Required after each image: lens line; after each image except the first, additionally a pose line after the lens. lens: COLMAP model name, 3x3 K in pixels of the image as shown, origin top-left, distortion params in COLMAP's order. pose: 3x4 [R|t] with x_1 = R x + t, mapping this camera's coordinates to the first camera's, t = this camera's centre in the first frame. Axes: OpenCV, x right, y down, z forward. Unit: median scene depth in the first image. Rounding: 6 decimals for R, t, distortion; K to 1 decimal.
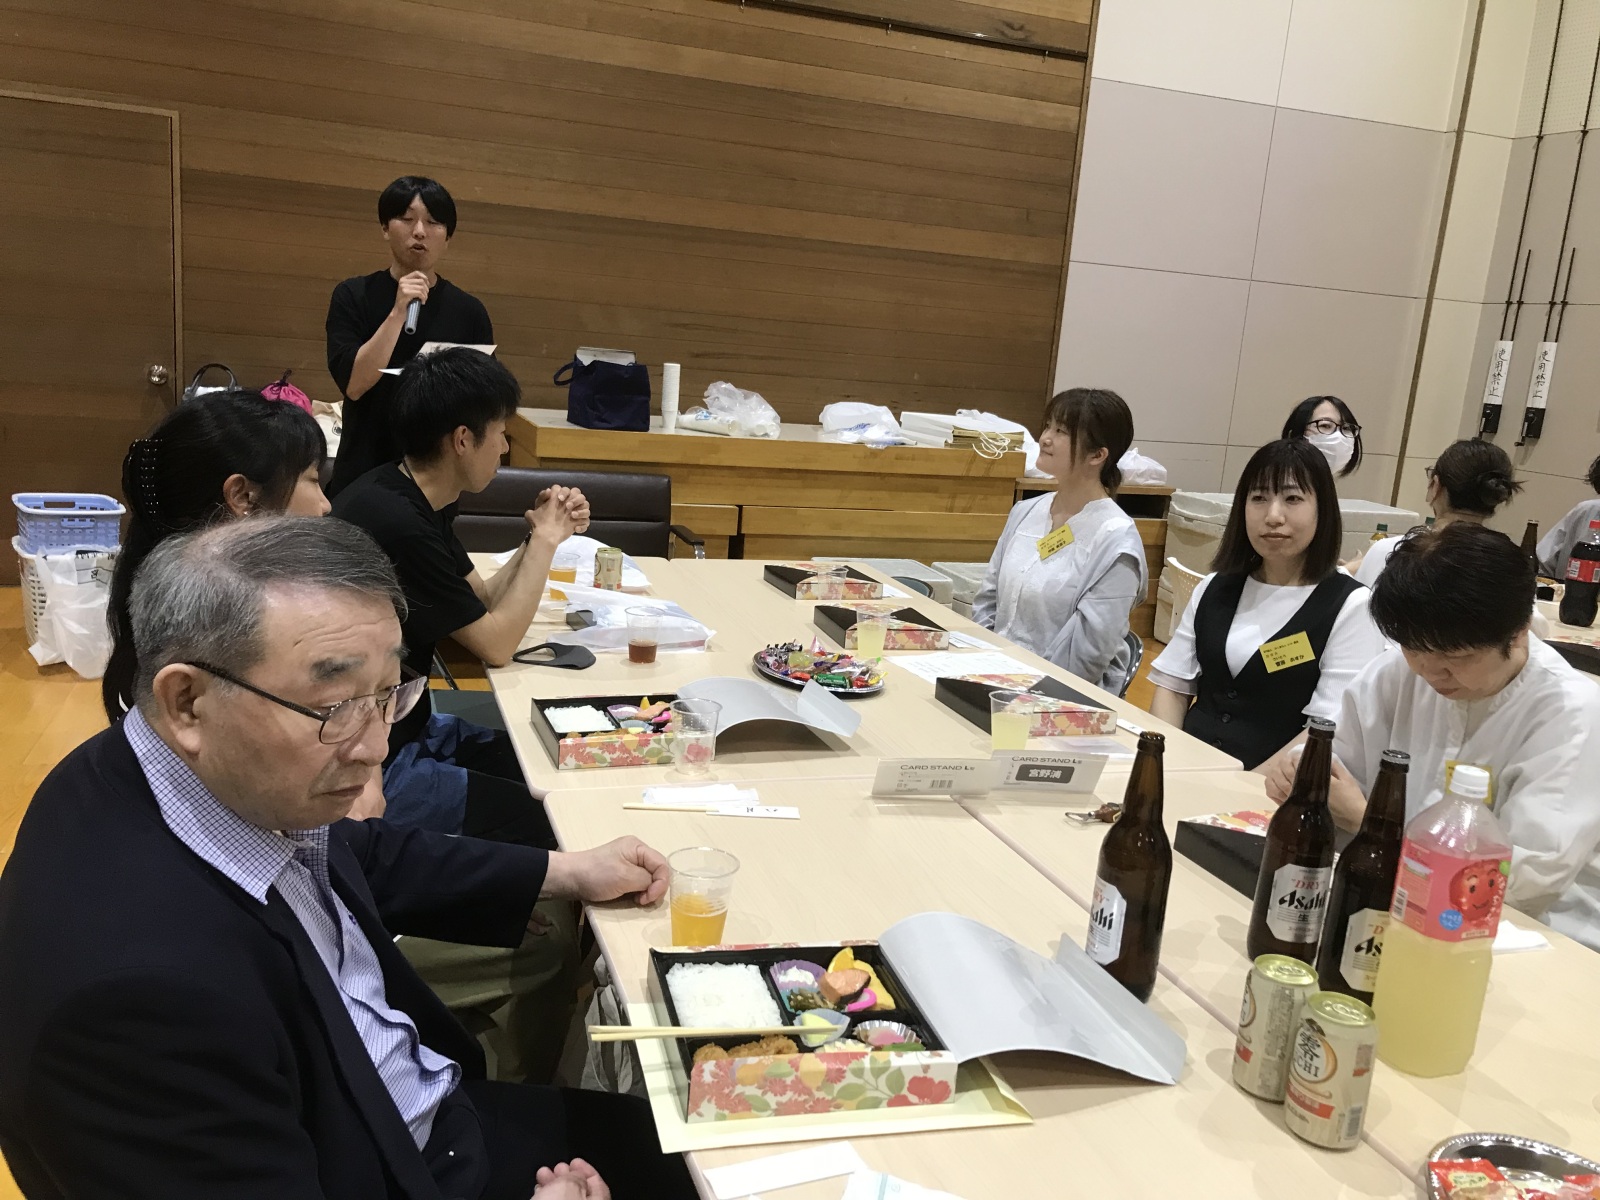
lens RADIAL K [[1309.8, 0, 807.9], [0, 1309.8, 585.4], [0, 0, 1]] dist [0.031209, -0.028028]
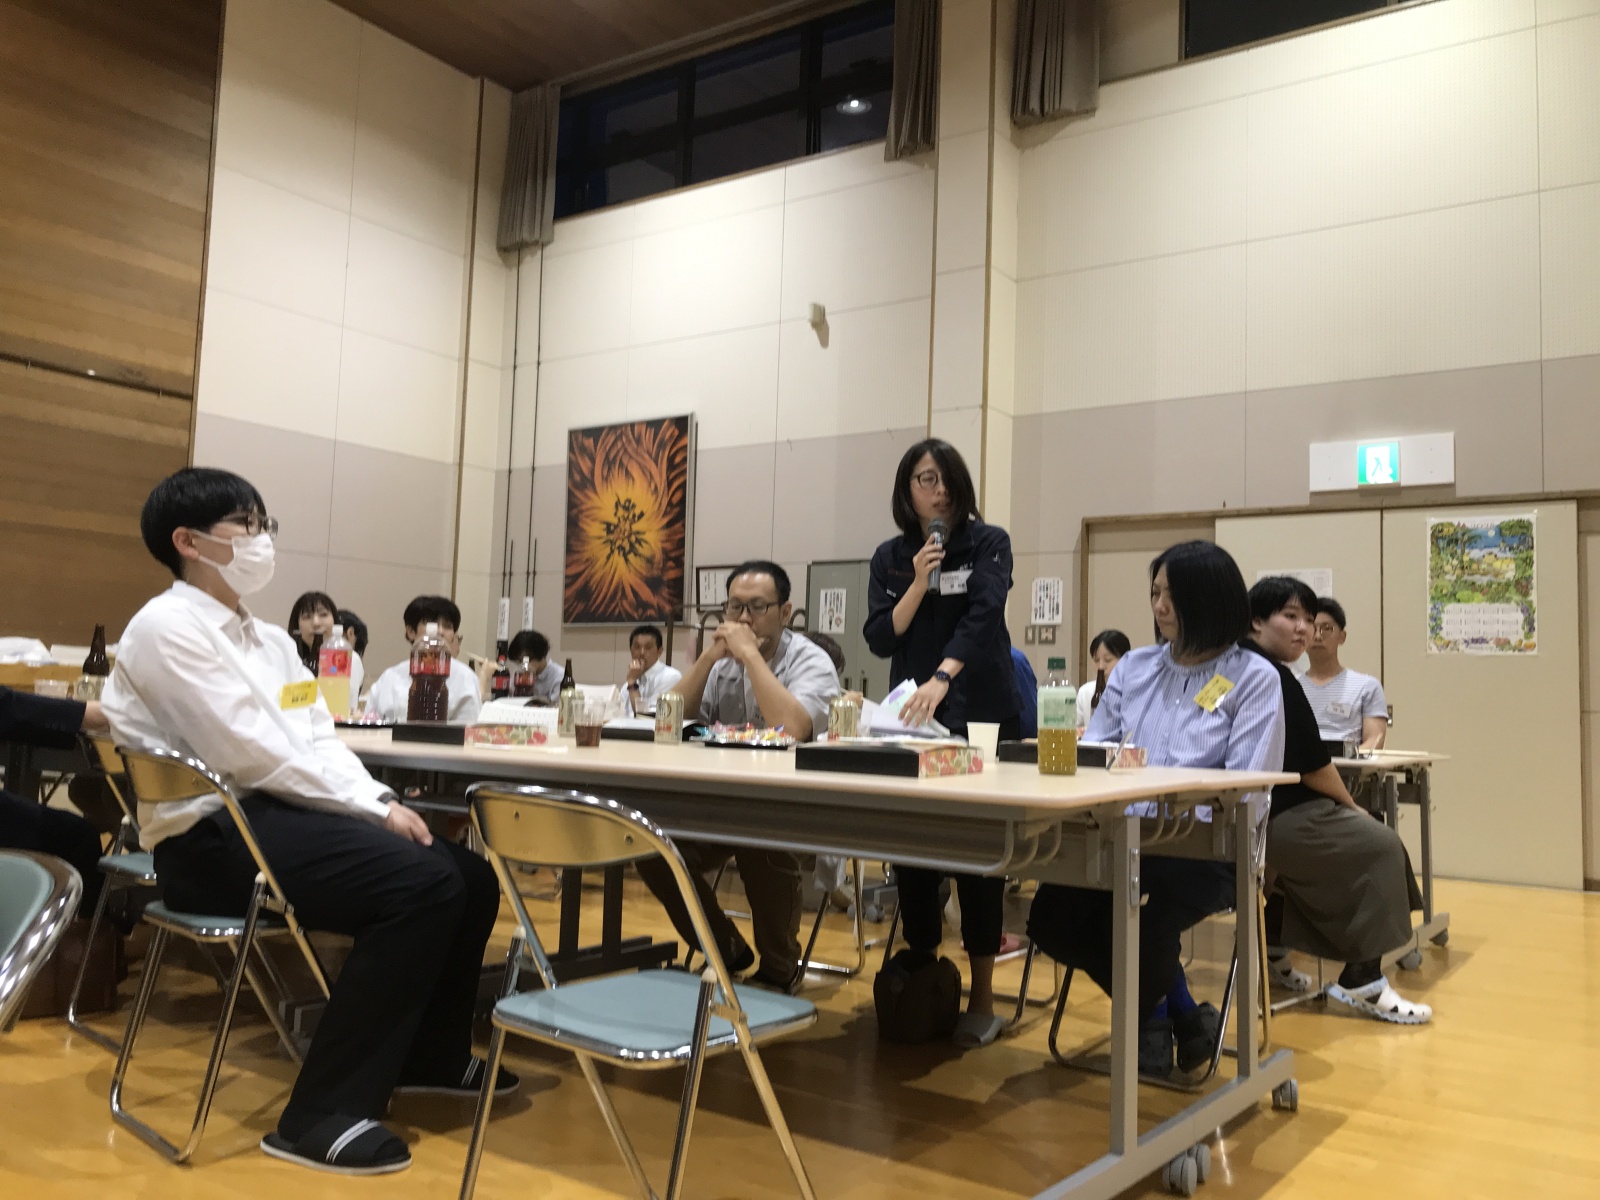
lens RADIAL K [[1309.8, 0, 802.3], [0, 1309.8, 610.4], [0, 0, 1]] dist [0.031209, -0.028028]
pose [[0.803964, -0.015036, 0.594487, -0.101682], [0.146240, 0.973980, -0.173136, 0.154854], [-0.576416, 0.226133, 0.785244, -0.418212]]
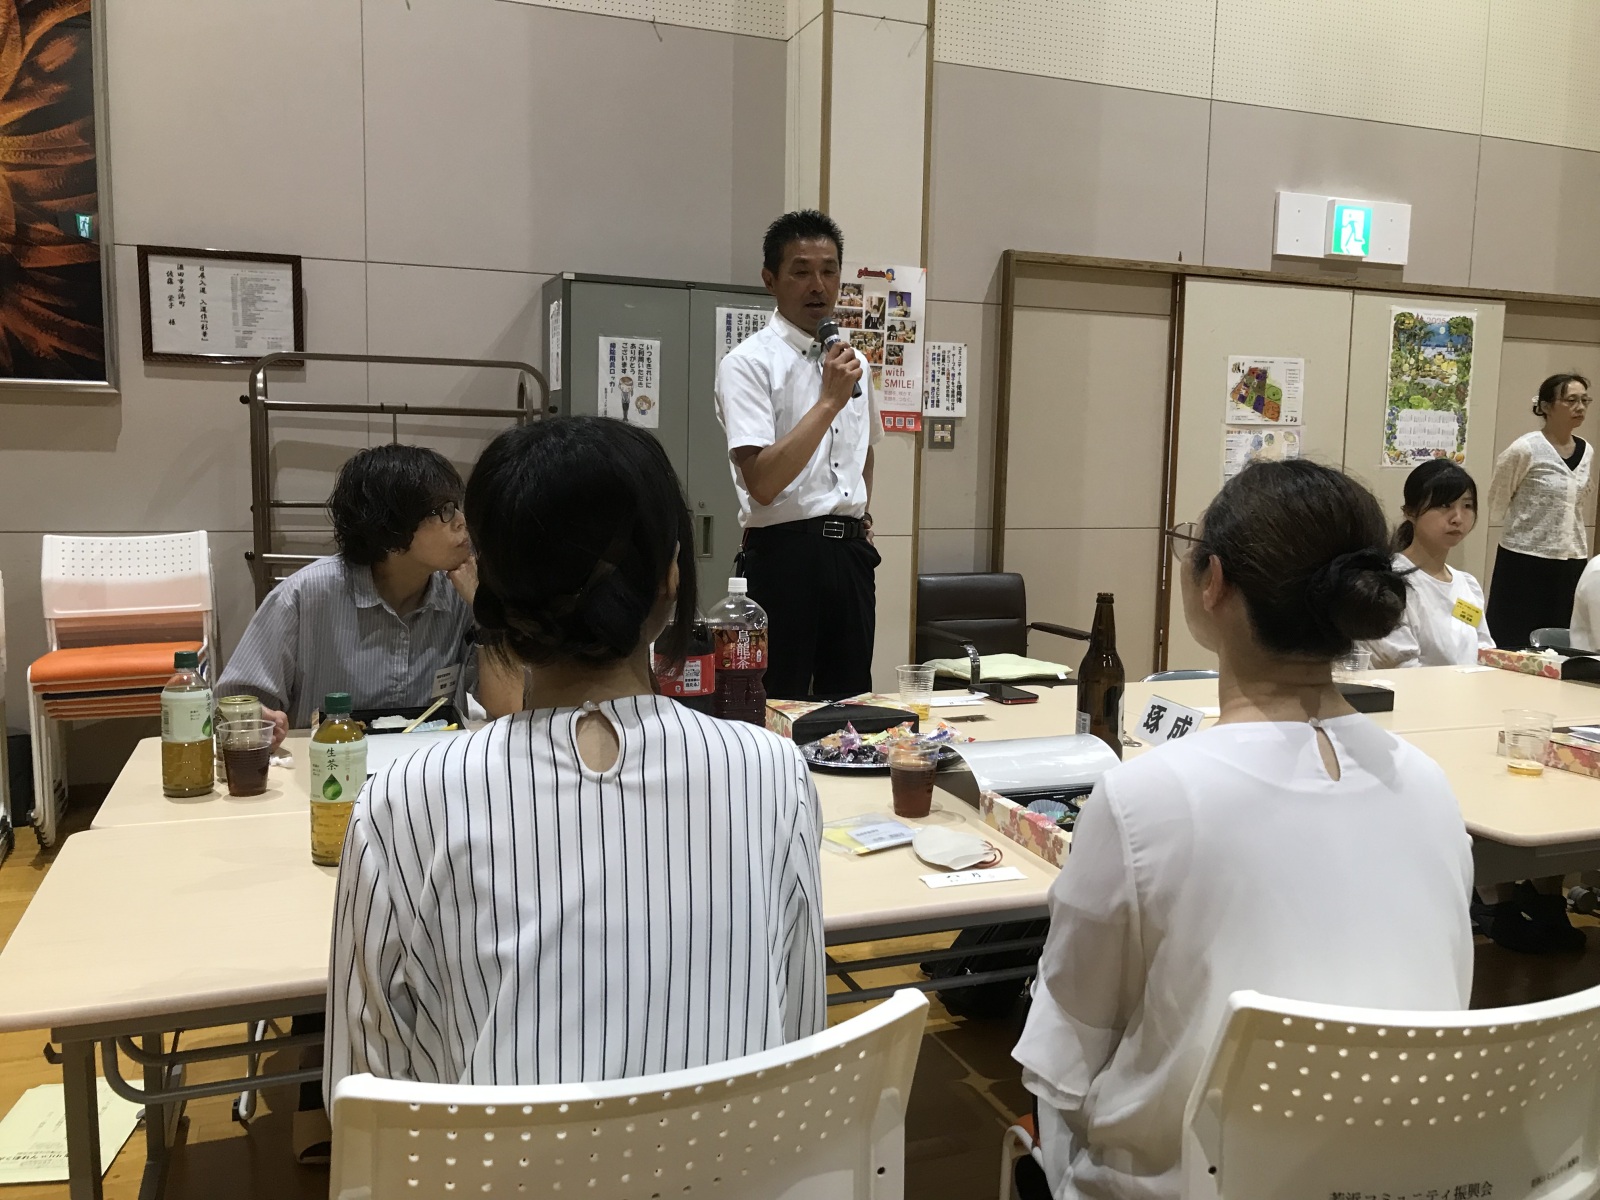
lens RADIAL K [[1309.8, 0, 782.4], [0, 1309.8, 589.1], [0, 0, 1]] dist [0.031209, -0.028028]
pose [[-0.046727, -0.184071, 0.981802, 0.038775], [0.171024, 0.966888, 0.189415, -0.081097], [-0.984158, 0.176763, -0.013699, 0.559478]]
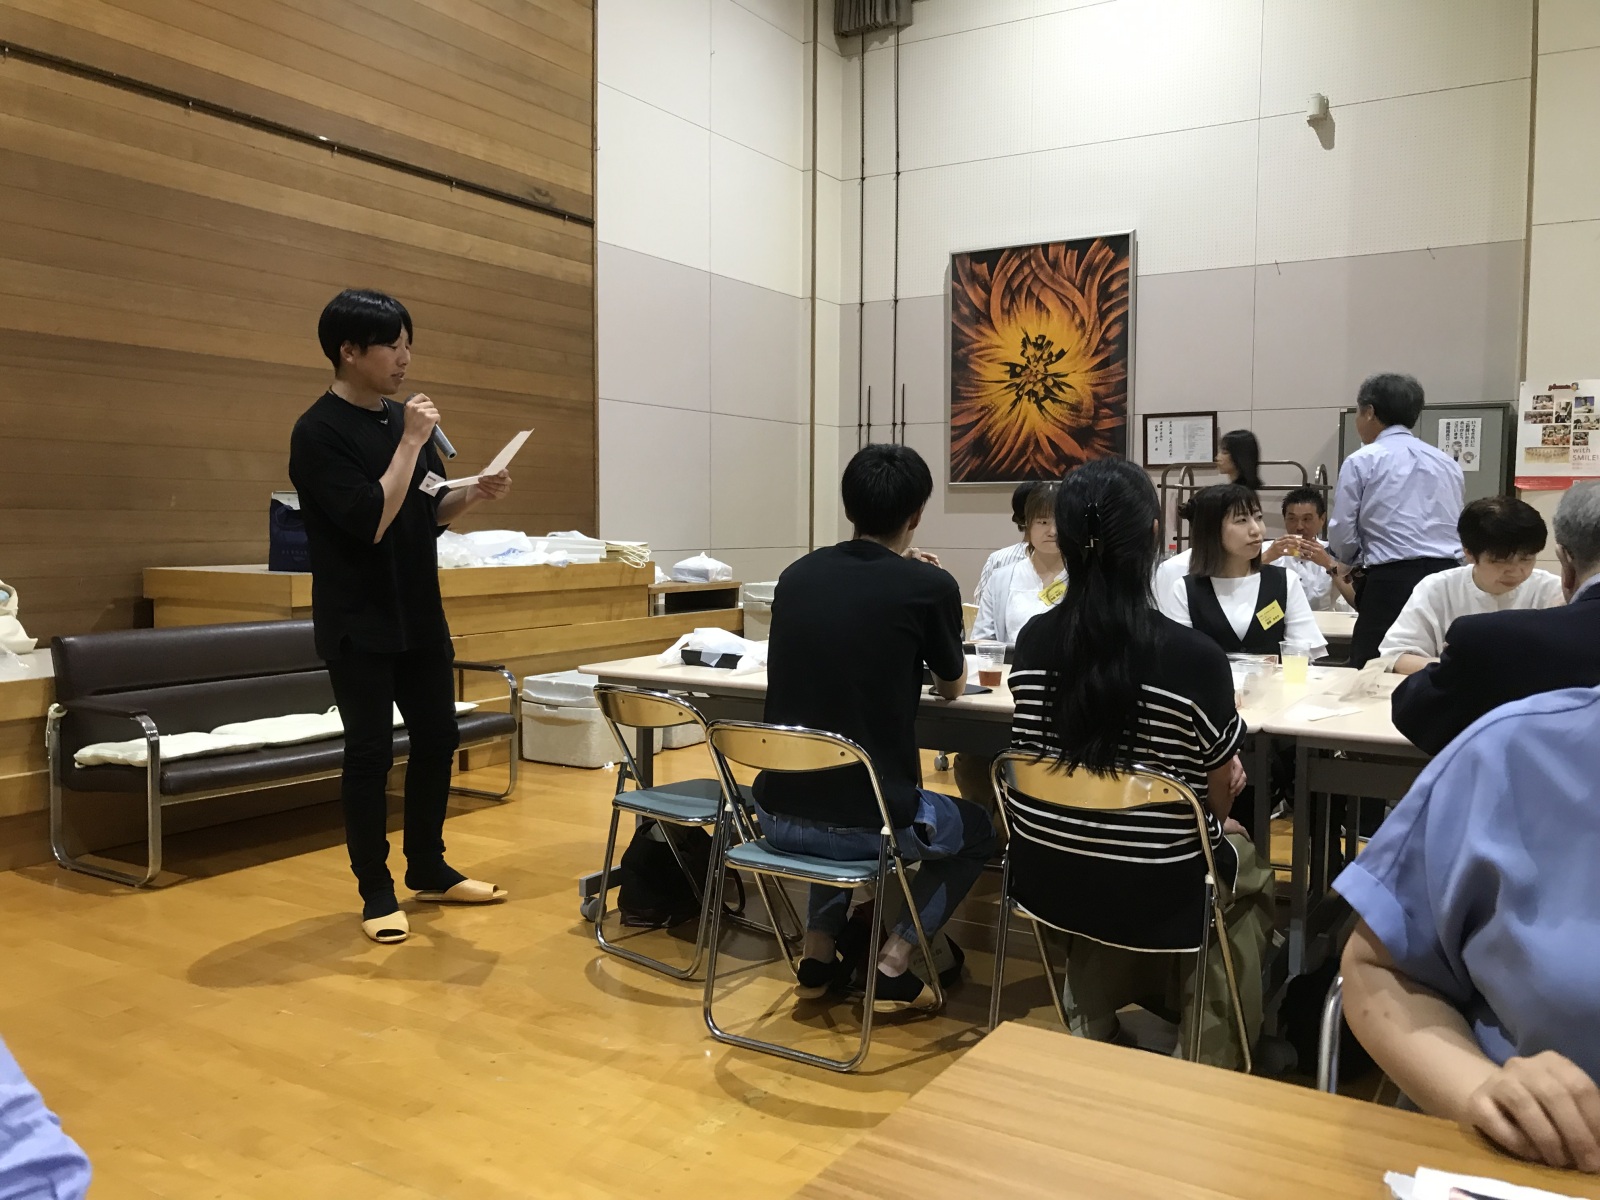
lens RADIAL K [[1309.8, 0, 804.8], [0, 1309.8, 599.5], [0, 0, 1]] dist [0.031209, -0.028028]
pose [[0.767751, -0.115693, 0.630217, -0.405737], [0.178195, 0.983316, -0.036569, -0.003699], [-0.615472, 0.140377, 0.775557, 0.043226]]
